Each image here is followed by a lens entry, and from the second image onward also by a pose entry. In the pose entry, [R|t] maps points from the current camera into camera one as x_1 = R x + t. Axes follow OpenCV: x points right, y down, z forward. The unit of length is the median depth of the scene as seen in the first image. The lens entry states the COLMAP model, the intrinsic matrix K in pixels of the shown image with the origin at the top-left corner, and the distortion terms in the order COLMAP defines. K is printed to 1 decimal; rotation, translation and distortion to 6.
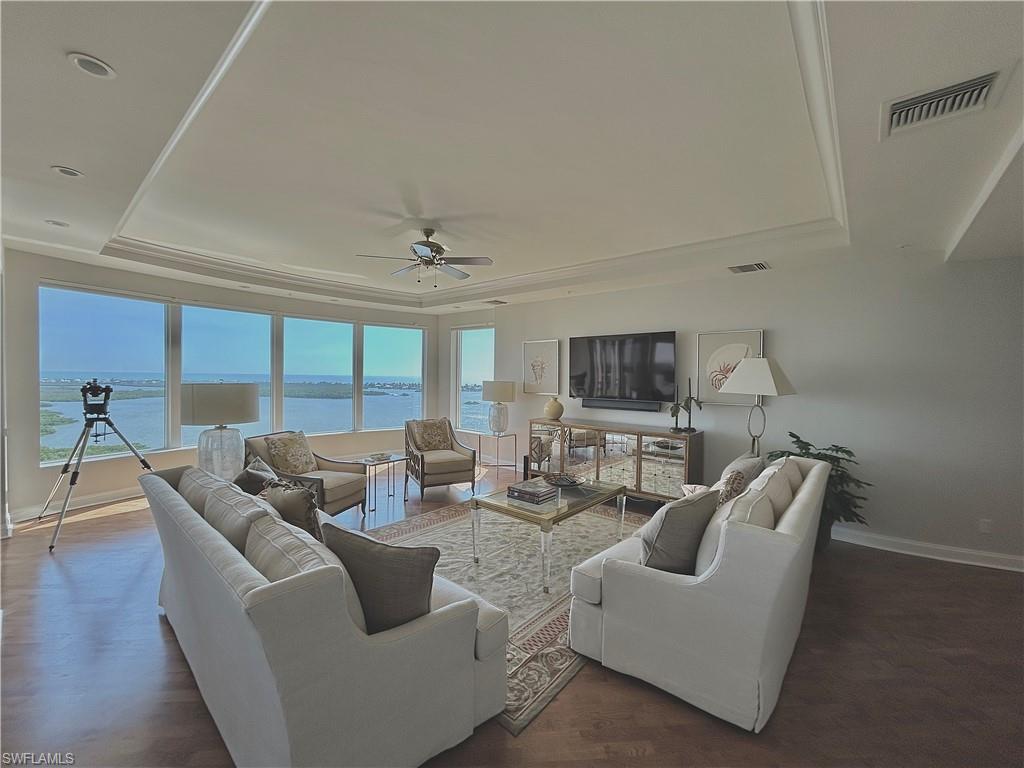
lens RADIAL K [[412.6, 0, 510.7], [0, 412.6, 384.1], [0, 0, 1]] dist [0.000937, -0.000317]
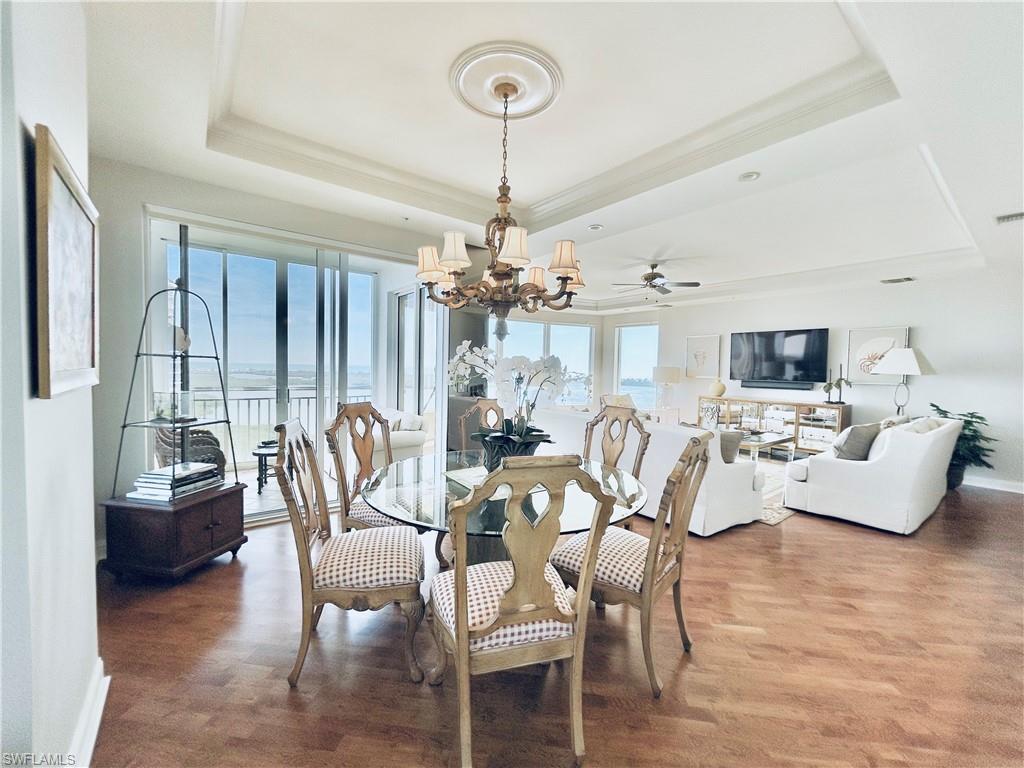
lens RADIAL K [[412.6, 0, 512.2], [0, 412.6, 382.7], [0, 0, 1]] dist [0.000937, -0.000317]
pose [[0.979958, 0.014571, -0.198669, -0.340104], [-0.011629, 0.999805, 0.015970, 0.038240], [0.198863, -0.013340, 0.979936, -0.510141]]
